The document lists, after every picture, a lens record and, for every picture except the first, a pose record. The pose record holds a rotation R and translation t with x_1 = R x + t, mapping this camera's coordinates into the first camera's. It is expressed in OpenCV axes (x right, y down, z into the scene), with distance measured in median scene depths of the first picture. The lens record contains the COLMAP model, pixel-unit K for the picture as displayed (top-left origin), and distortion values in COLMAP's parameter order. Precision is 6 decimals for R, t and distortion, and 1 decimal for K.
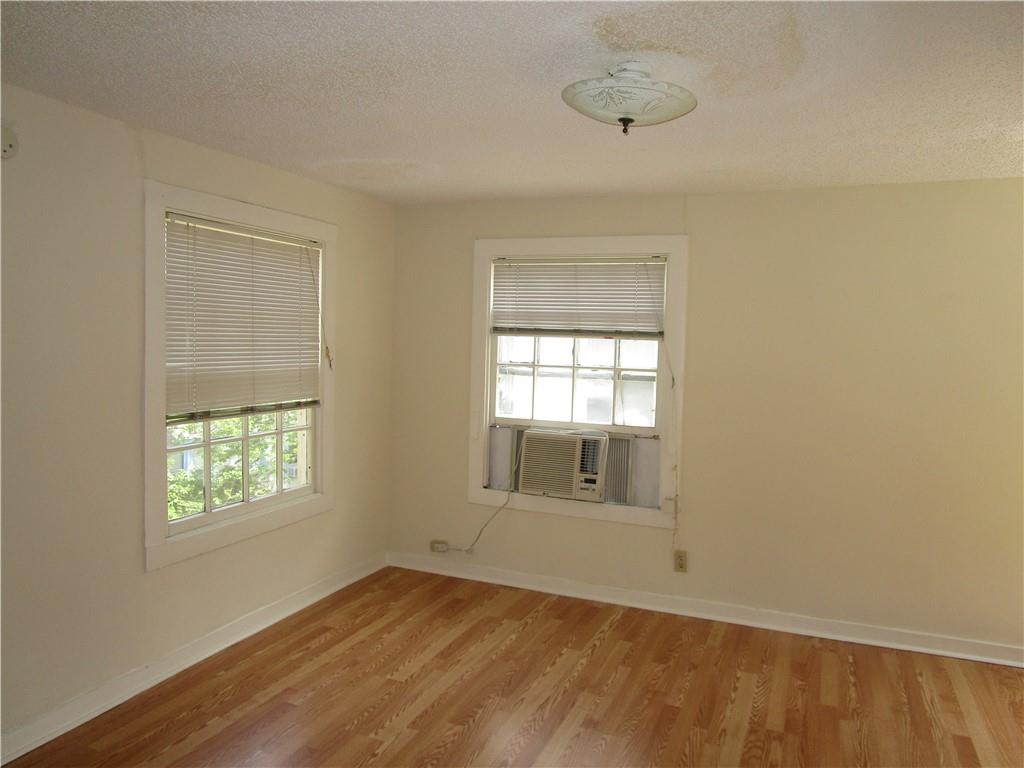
lens RADIAL K [[740.1, 0, 513.6], [0, 740.1, 384.4], [0, 0, 1]] dist [-0.011744, 0.005265]
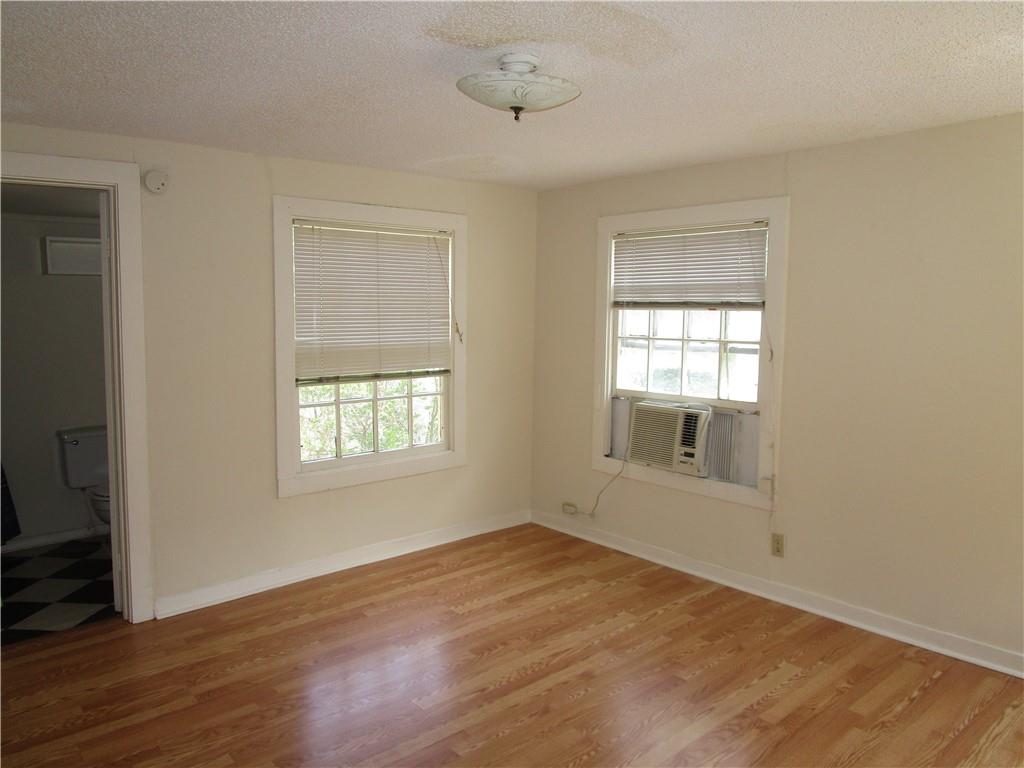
lens RADIAL K [[740.1, 0, 512.8], [0, 740.1, 383.2], [0, 0, 1]] dist [-0.011744, 0.005265]
pose [[0.897065, 0.020406, -0.441427, 0.347803], [-0.006872, 0.999457, 0.032236, 0.004739], [0.441845, -0.025884, 0.896718, 0.011256]]
